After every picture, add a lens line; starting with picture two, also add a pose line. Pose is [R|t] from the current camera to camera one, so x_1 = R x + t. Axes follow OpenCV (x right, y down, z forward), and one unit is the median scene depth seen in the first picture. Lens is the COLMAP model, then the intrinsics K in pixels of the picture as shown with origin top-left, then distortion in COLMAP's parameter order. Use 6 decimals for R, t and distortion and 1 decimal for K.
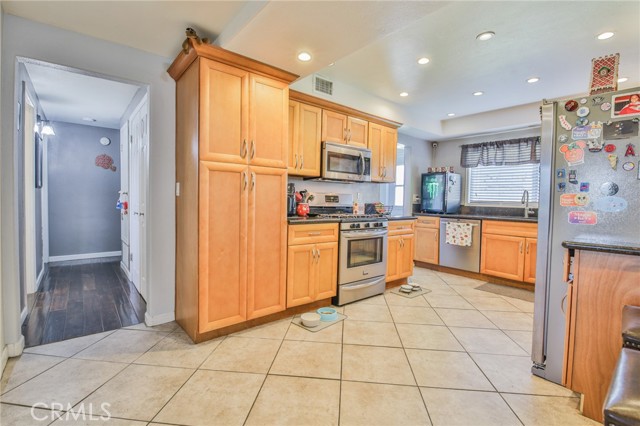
lens RADIAL K [[293.8, 0, 320.9], [0, 293.8, 209.0], [0, 0, 1]] dist [0.001758, -0.012727]
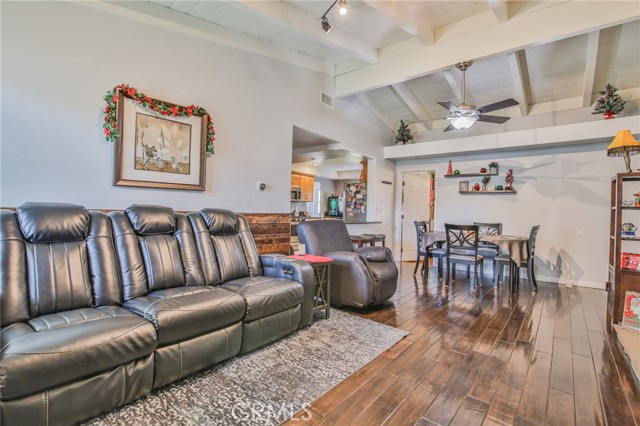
lens RADIAL K [[293.8, 0, 320.9], [0, 293.8, 209.0], [0, 0, 1]] dist [0.001758, -0.012727]
pose [[0.984543, 0.008263, 0.174947, -0.065741], [-0.002483, 0.999445, -0.033227, 0.032499], [-0.175124, 0.032279, 0.984017, -1.043719]]
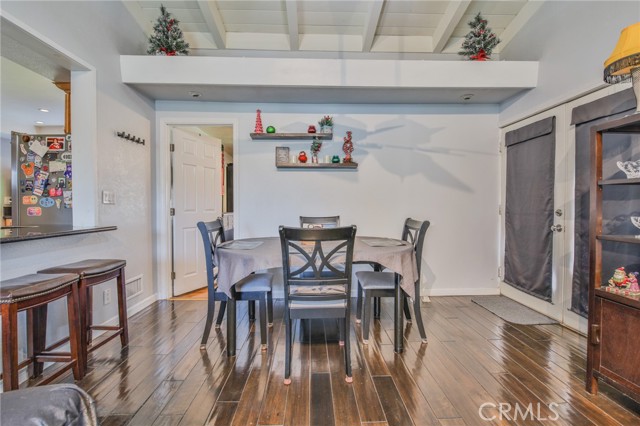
lens RADIAL K [[293.8, 0, 320.9], [0, 293.8, 209.0], [0, 0, 1]] dist [0.001758, -0.012727]
pose [[0.624273, -0.033490, 0.780488, 0.240814], [0.038035, 0.999199, 0.012453, 0.020336], [-0.780280, 0.021912, 0.625047, -0.442104]]
